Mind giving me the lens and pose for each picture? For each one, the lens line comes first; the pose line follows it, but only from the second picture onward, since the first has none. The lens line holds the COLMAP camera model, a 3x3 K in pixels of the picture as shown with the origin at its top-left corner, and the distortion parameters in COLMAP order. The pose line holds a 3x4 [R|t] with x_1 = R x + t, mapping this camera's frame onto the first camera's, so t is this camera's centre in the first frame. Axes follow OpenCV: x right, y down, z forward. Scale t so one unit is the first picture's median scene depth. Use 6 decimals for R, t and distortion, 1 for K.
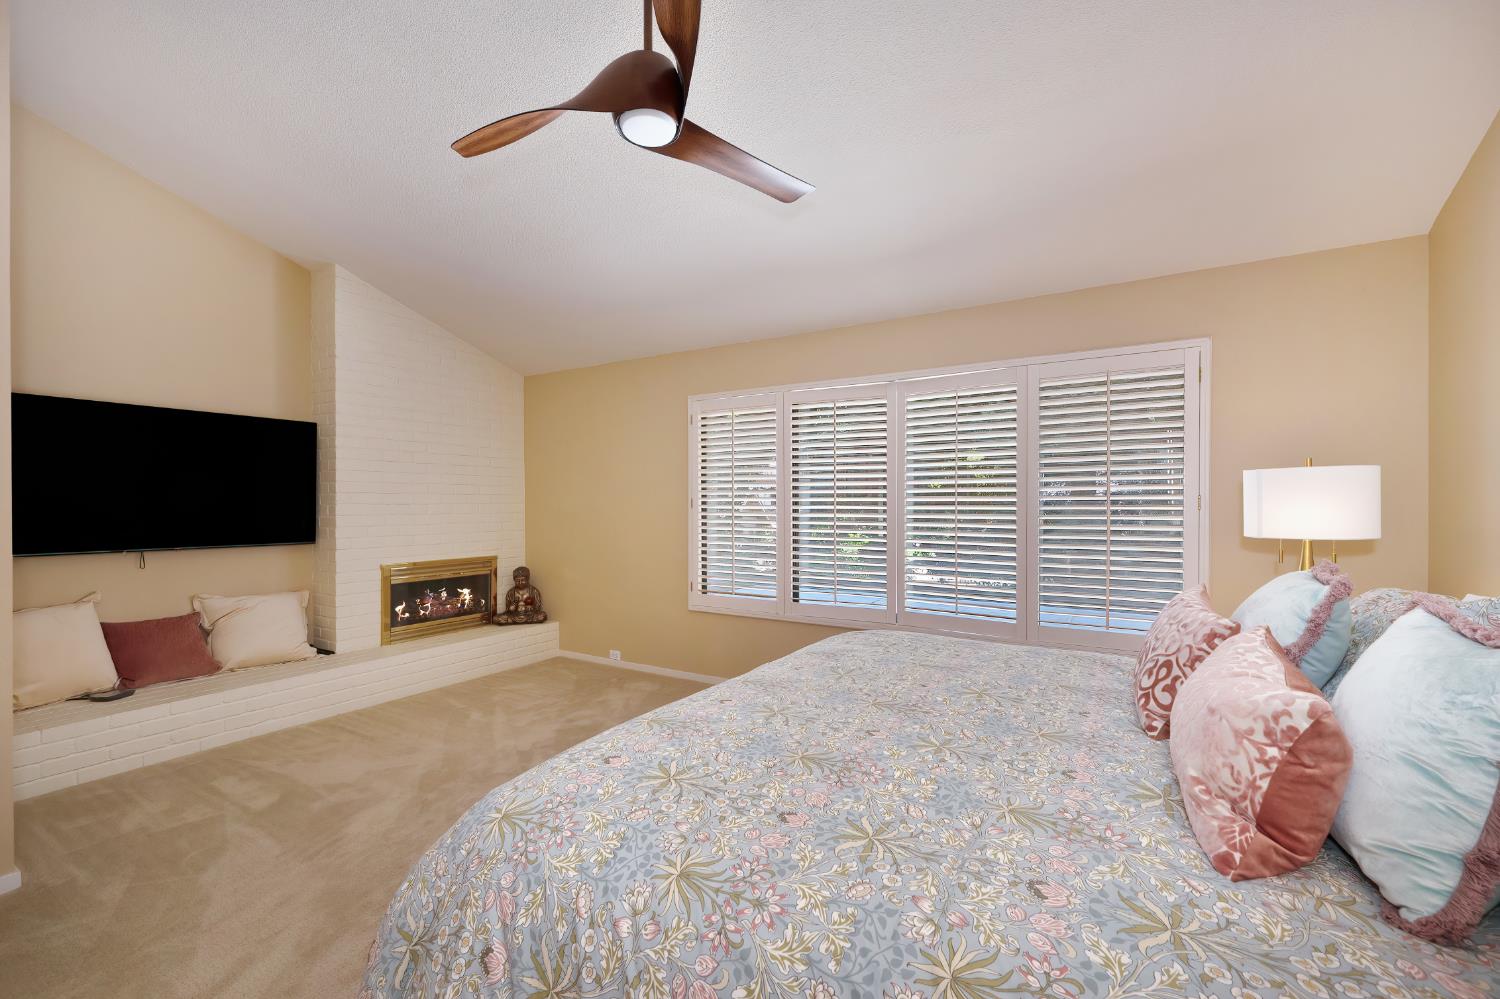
lens RADIAL K [[642.6, 0, 744.0], [0, 642.6, 500.9], [0, 0, 1]] dist [0.001781, 0.000481]
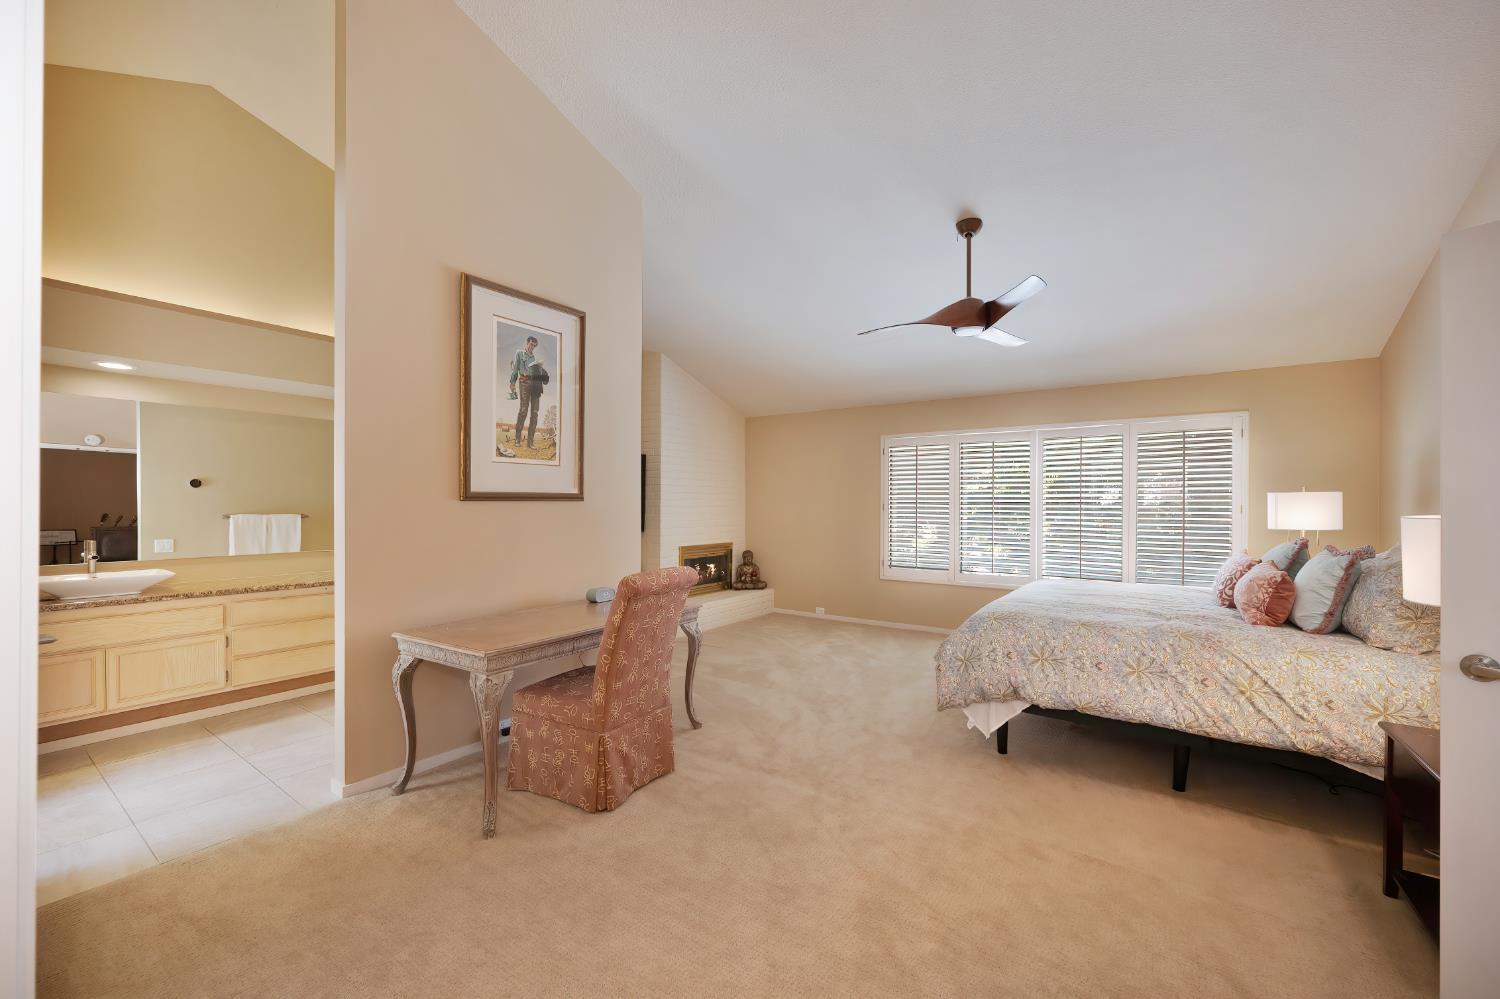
lens RADIAL K [[596.0, 0, 756.3], [0, 596.0, 498.4], [0, 0, 1]] dist [-0.000403, -0.000115]
pose [[0.998106, 0.006455, -0.061175, -0.251199], [-0.006844, 0.999958, -0.006146, -0.005402], [0.061133, 0.006553, 0.998108, -0.342645]]
